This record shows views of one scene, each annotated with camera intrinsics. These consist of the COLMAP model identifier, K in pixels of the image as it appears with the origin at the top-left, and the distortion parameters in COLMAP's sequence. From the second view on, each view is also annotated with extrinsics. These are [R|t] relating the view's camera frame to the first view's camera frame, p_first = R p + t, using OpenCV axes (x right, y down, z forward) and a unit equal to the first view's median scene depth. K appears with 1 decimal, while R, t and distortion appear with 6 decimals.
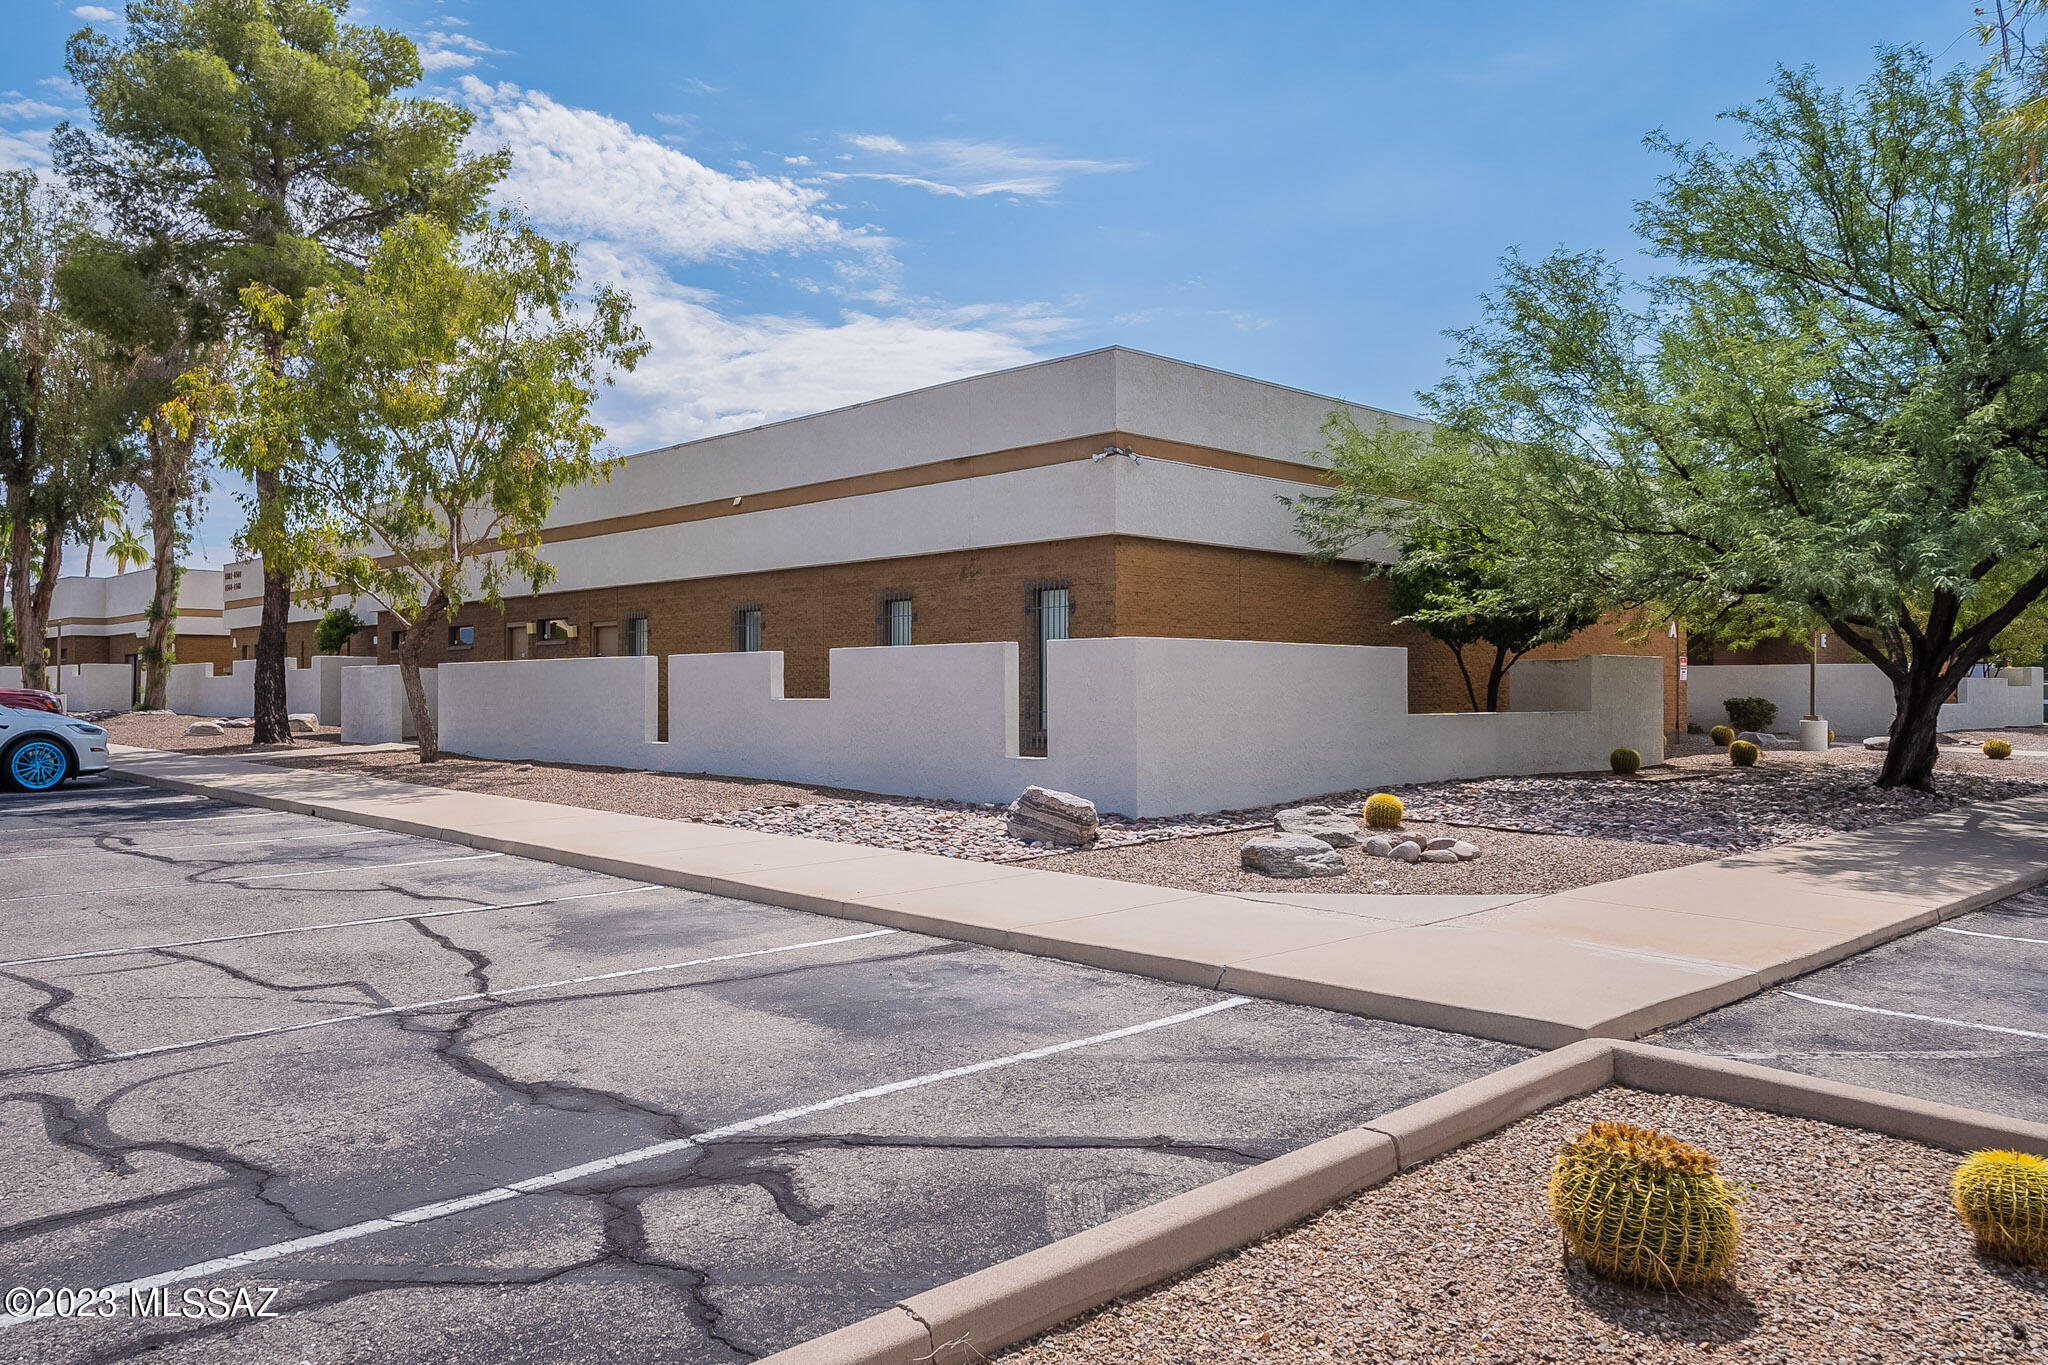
lens RADIAL K [[1438.6, 0, 1024.0], [0, 1438.6, 682.5], [0, 0, 1]] dist [0.003146, 0.000985]
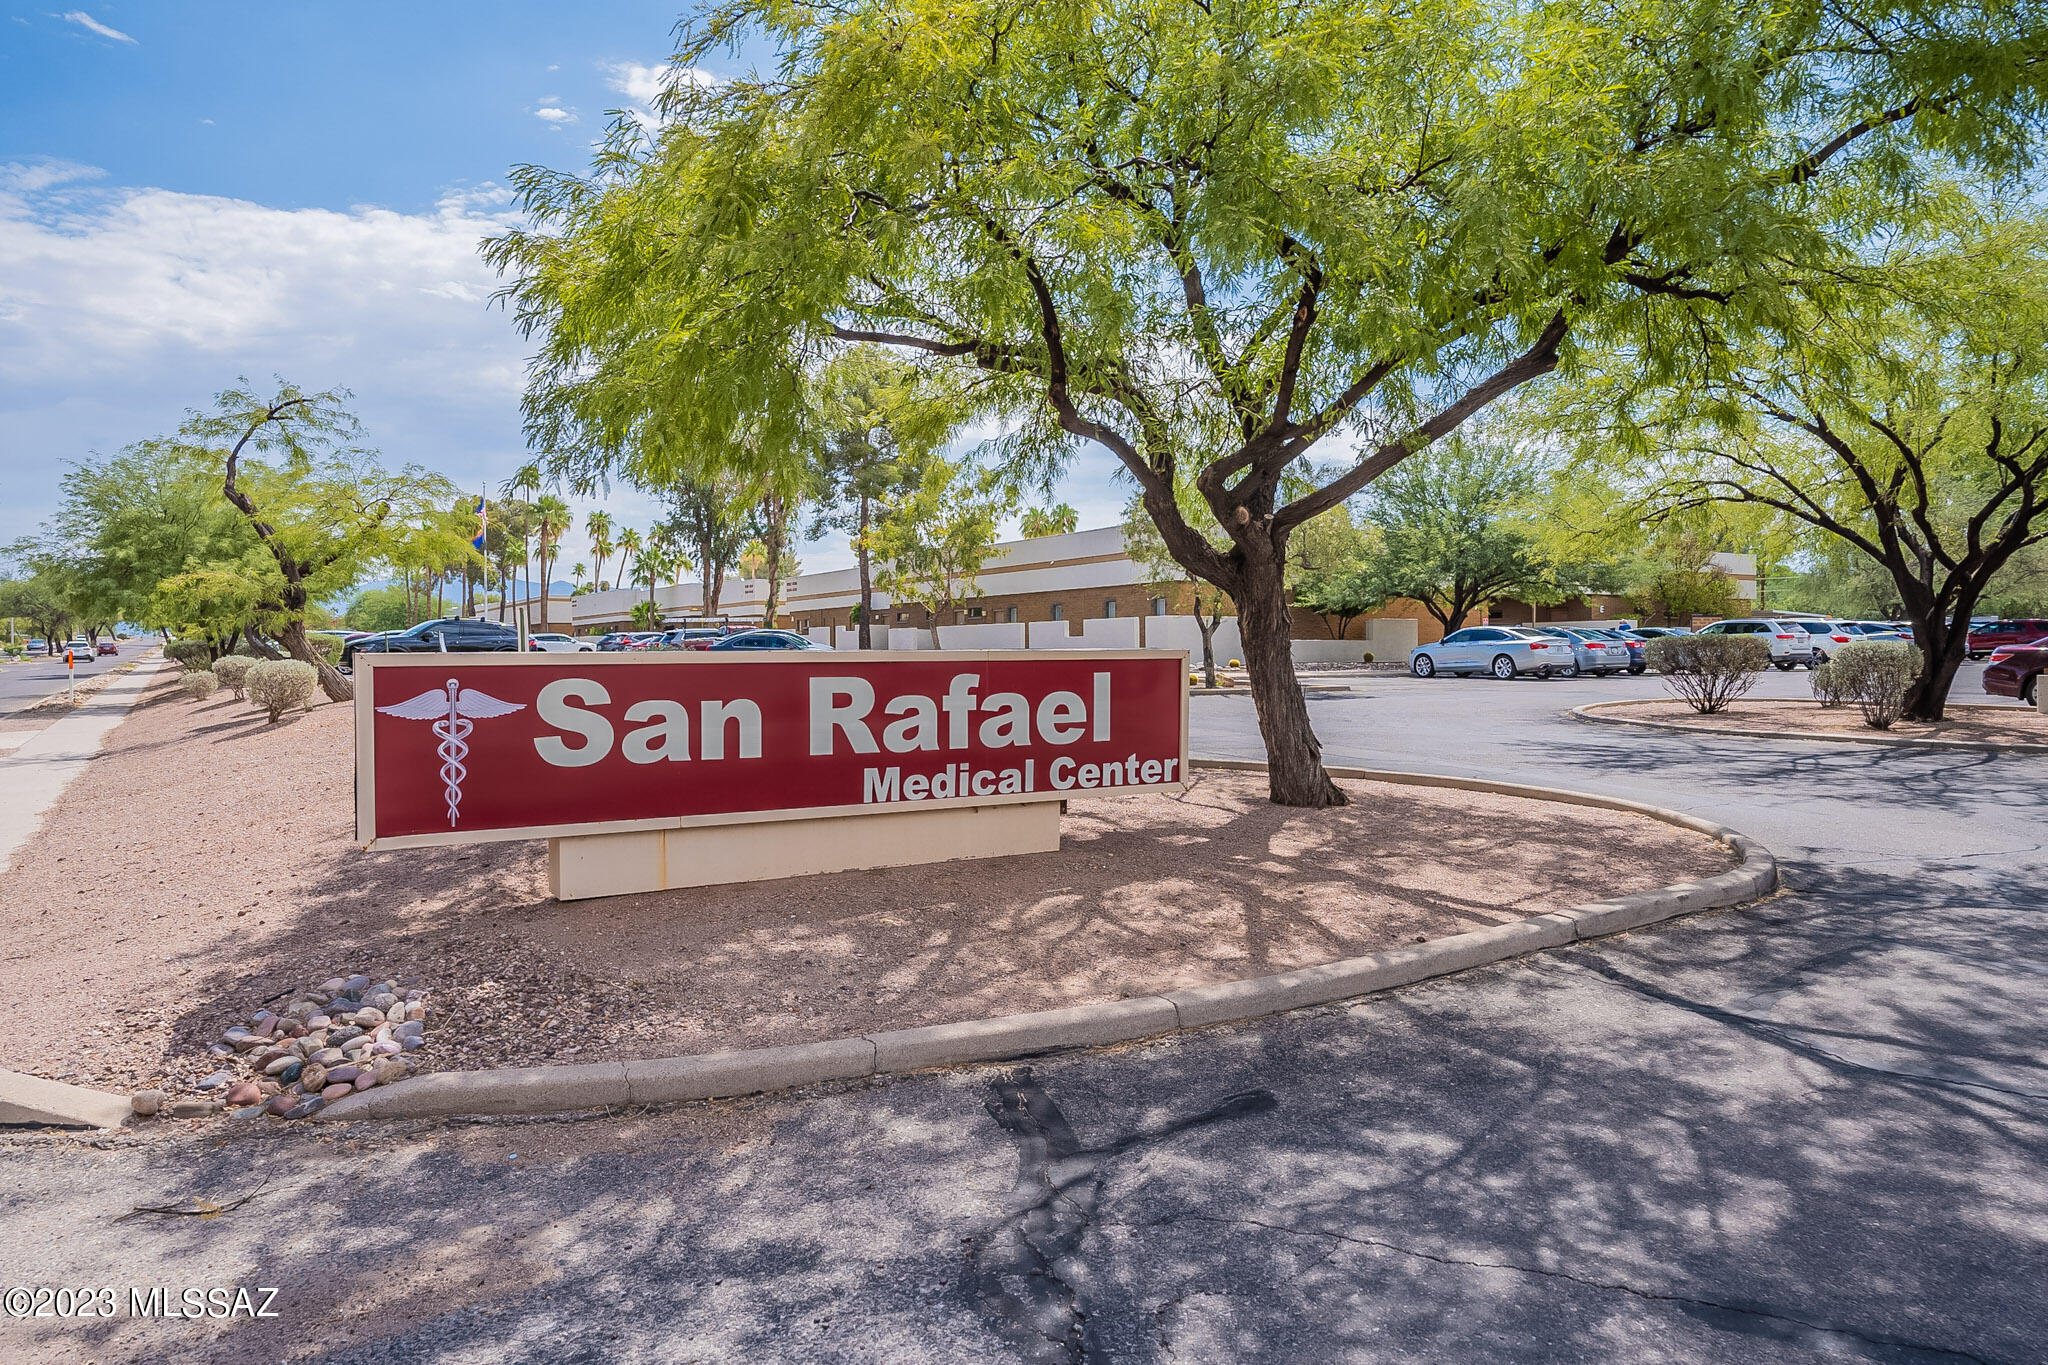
lens RADIAL K [[1273.7, 0, 1024.0], [0, 1273.7, 682.5], [0, 0, 1]] dist [0.000645, 0.000047]
pose [[0.976895, 0.007965, -0.213570, 0.230479], [-0.002828, 0.999700, 0.024348, 0.031714], [0.213699, -0.023182, 0.976624, -1.196158]]
